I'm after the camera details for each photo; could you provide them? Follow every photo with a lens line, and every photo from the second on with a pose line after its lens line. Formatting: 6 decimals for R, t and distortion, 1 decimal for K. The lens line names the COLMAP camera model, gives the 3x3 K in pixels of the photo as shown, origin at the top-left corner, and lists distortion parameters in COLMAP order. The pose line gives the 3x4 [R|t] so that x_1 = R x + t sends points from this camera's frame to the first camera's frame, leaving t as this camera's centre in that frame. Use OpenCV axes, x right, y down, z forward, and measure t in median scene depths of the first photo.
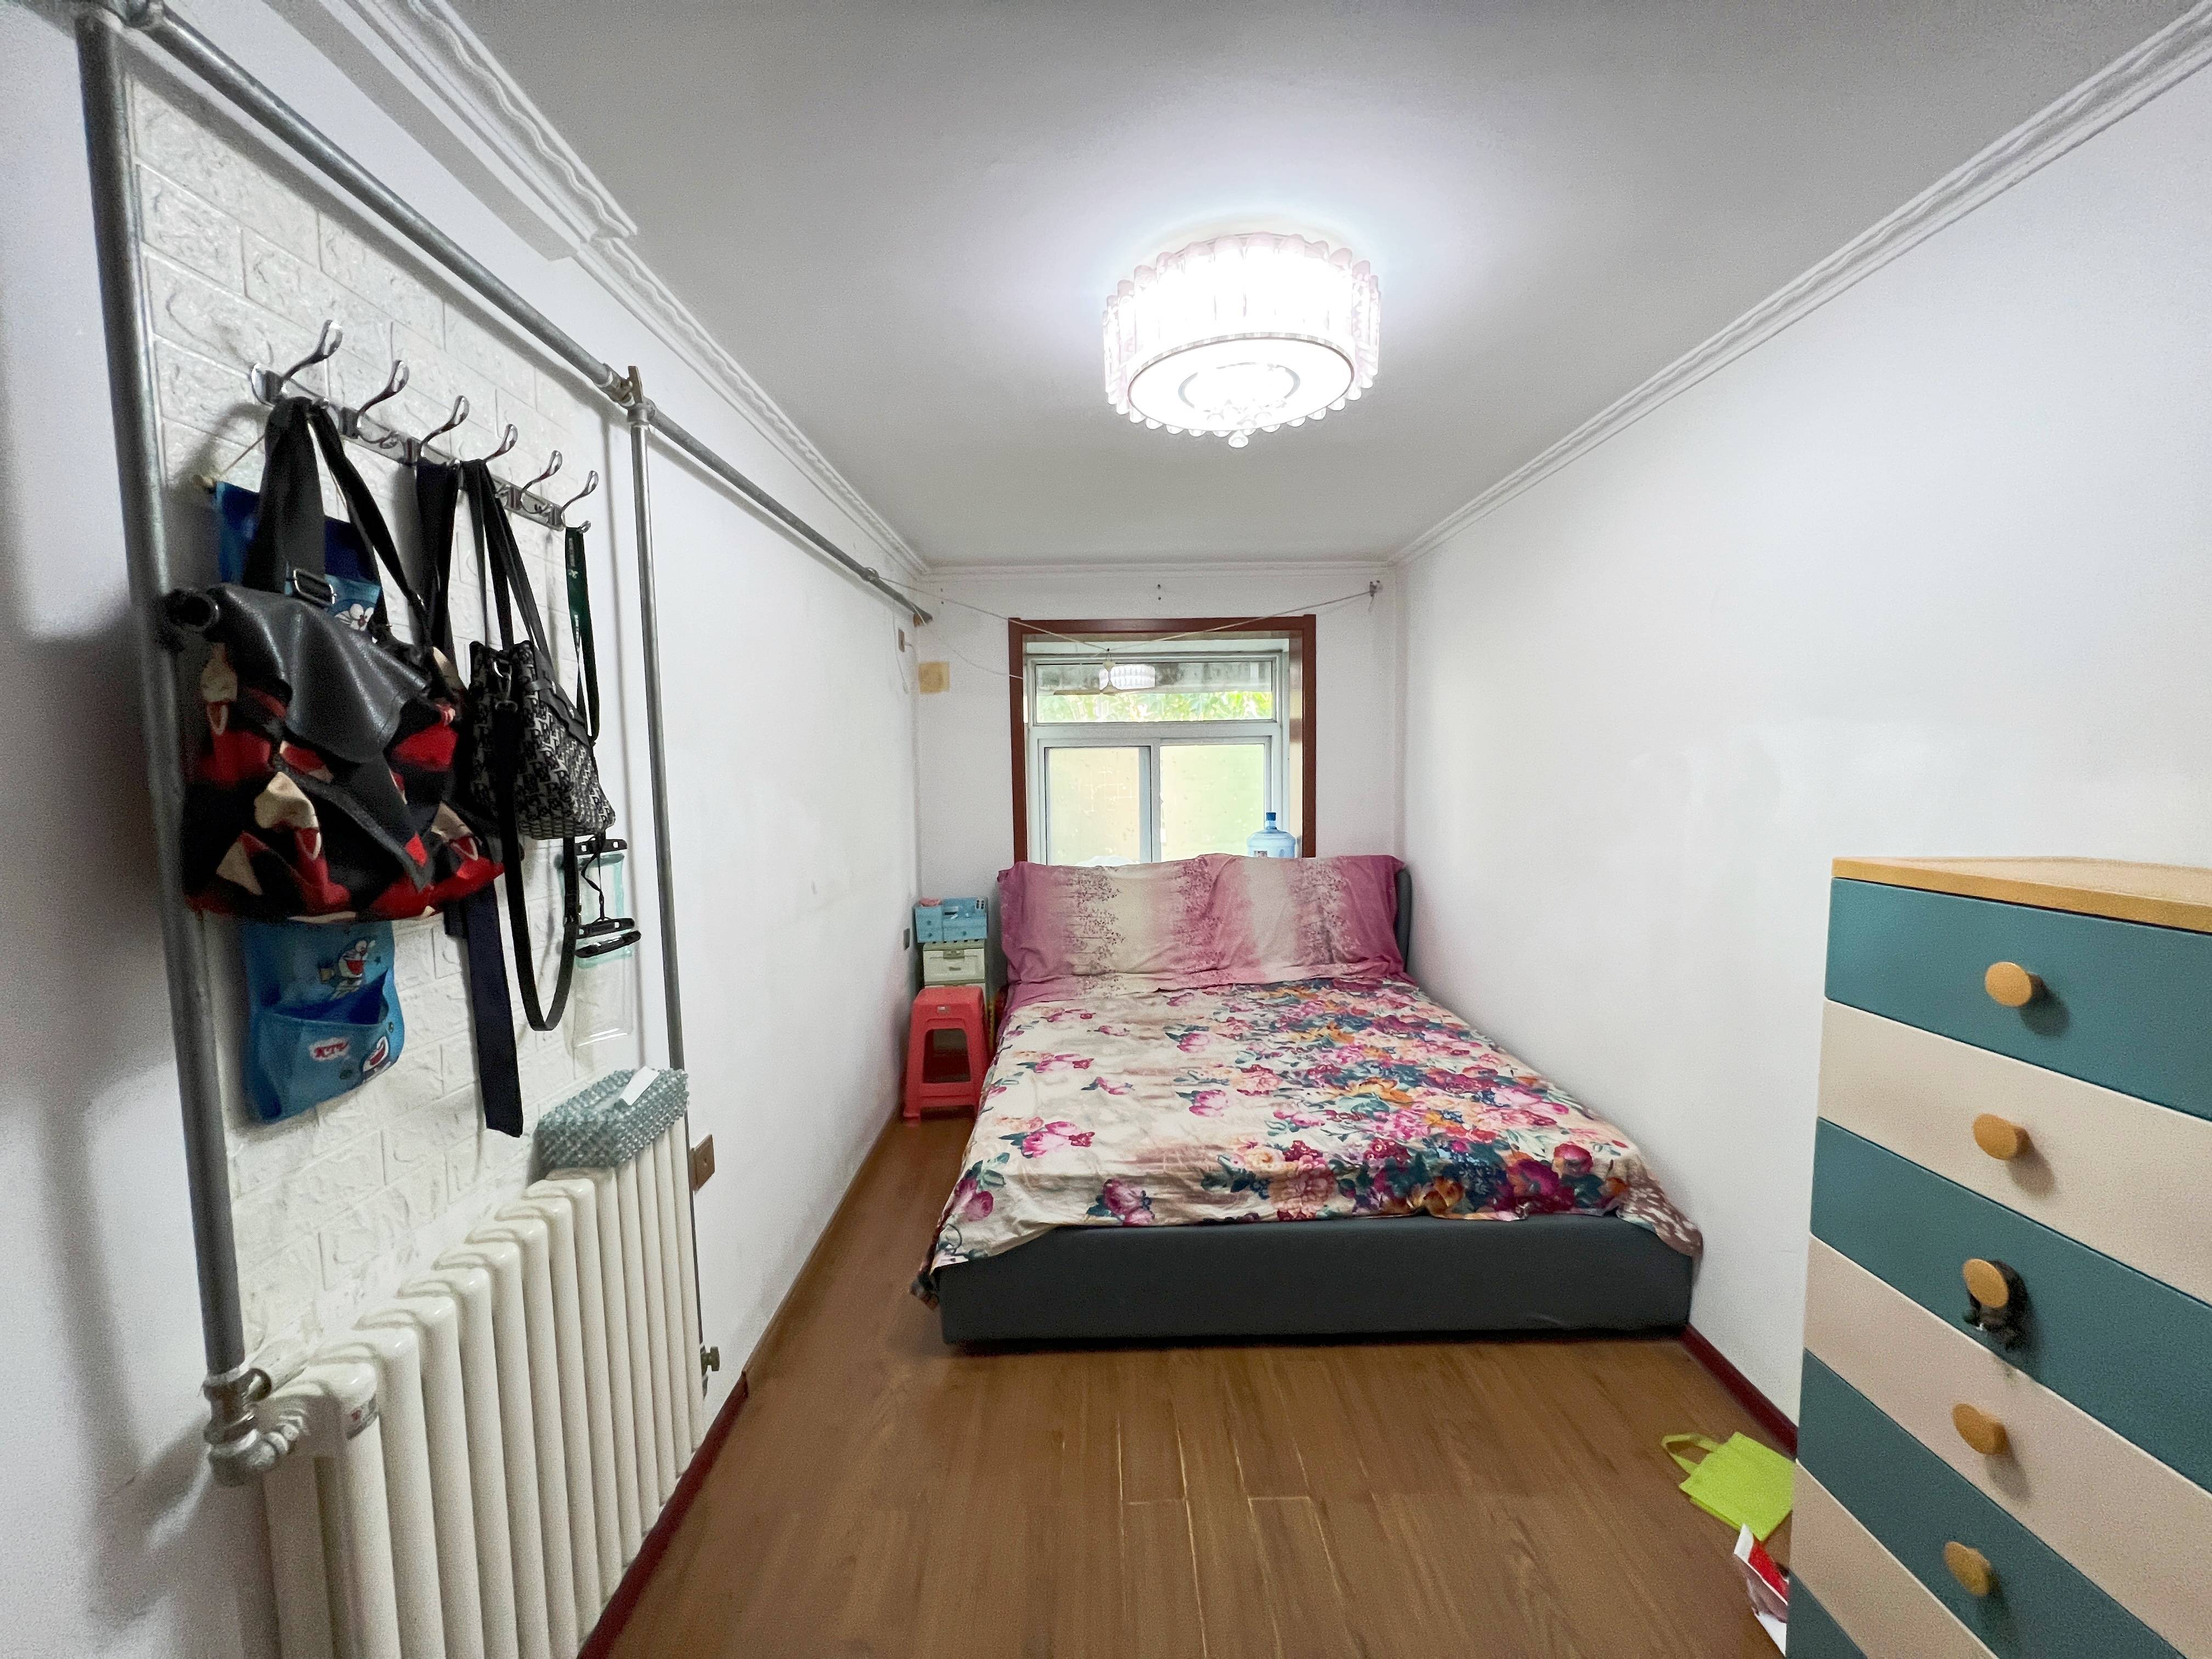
lens RADIAL K [[887.1, 0, 1110.1], [0, 887.1, 832.9], [0, 0, 1]] dist [-0.000291, 0.000480]
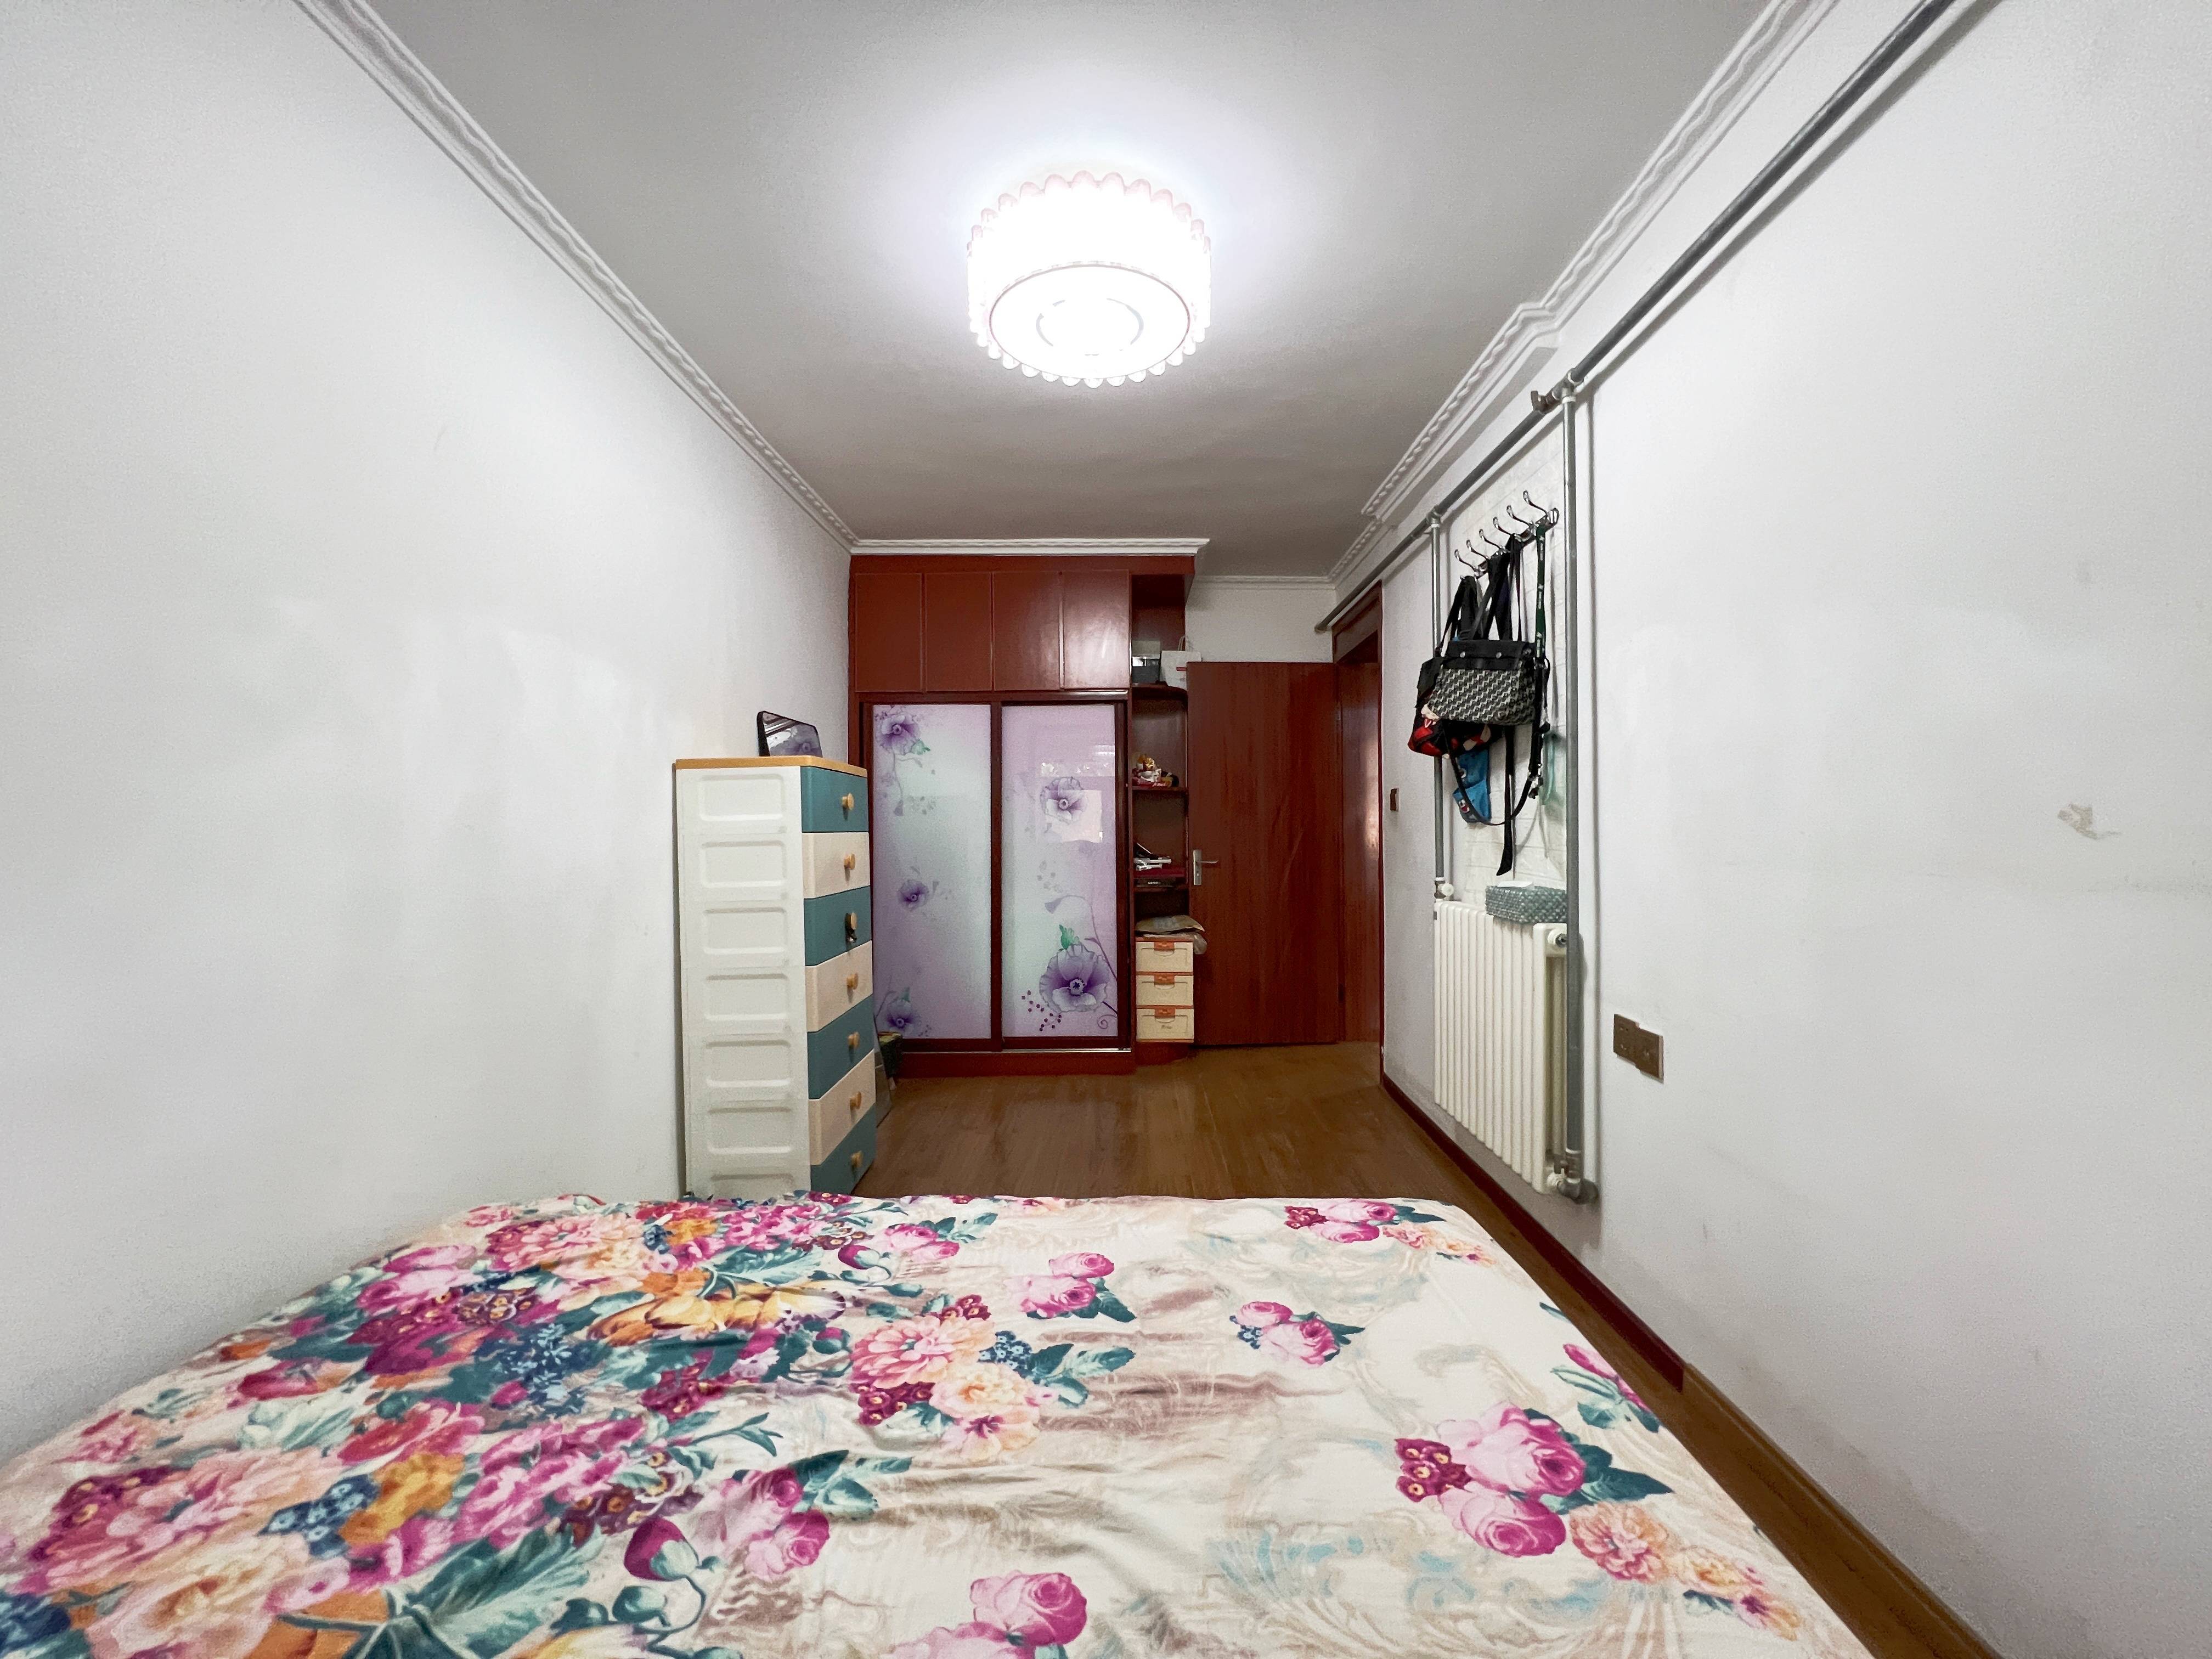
lens RADIAL K [[887.1, 0, 1104.8], [0, 887.1, 828.3], [0, 0, 1]] dist [-0.000291, 0.000480]
pose [[-0.998984, 0.023026, 0.038747, 0.064623], [0.026054, 0.996491, 0.079543, 0.023136], [-0.036779, 0.080472, -0.996078, 1.379433]]
